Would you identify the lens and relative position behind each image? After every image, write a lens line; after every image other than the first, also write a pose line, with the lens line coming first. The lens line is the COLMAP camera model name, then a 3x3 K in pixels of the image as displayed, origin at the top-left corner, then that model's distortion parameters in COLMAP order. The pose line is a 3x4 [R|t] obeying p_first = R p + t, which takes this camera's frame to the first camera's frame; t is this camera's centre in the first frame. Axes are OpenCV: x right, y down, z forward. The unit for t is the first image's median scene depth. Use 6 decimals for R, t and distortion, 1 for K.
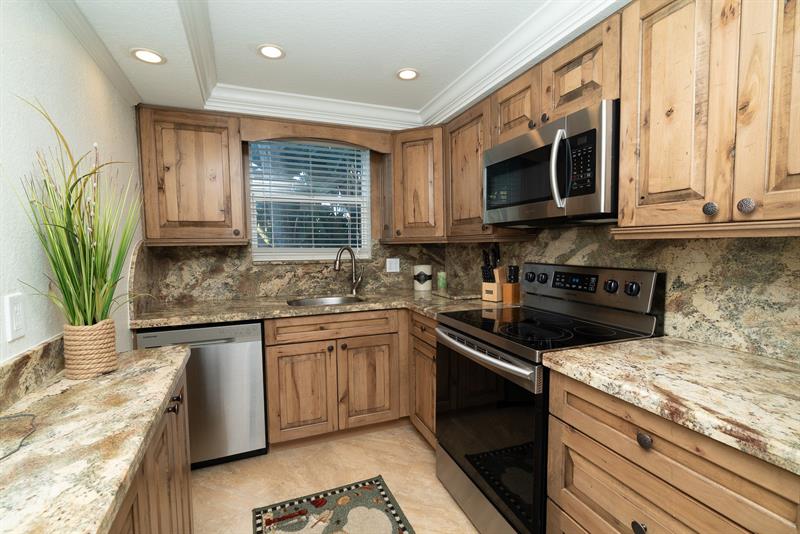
lens RADIAL K [[362.7, 0, 399.0], [0, 362.7, 266.6], [0, 0, 1]] dist [-0.010434, 0.001160]
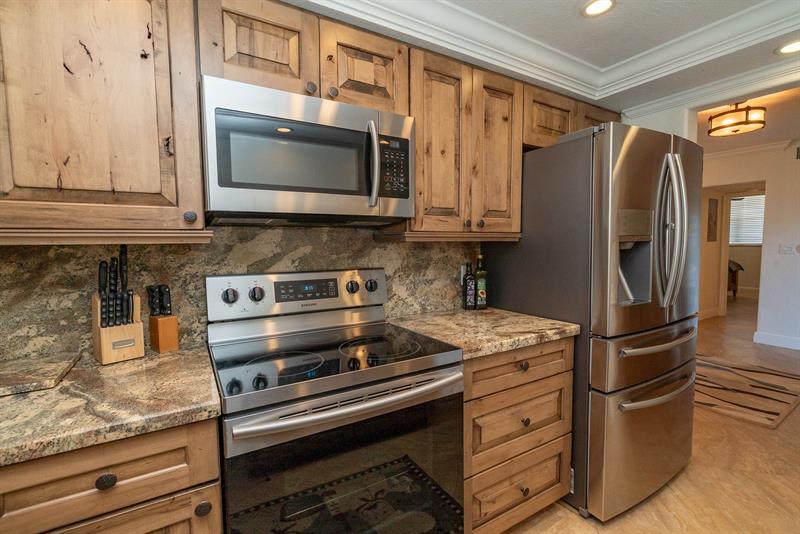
lens RADIAL K [[362.7, 0, 401.1], [0, 362.7, 266.4], [0, 0, 1]] dist [-0.010434, 0.001160]
pose [[-0.186071, -0.050945, 0.981215, -0.574117], [0.069873, 0.995440, 0.064934, -0.077960], [-0.980049, 0.080643, -0.181663, 1.318623]]
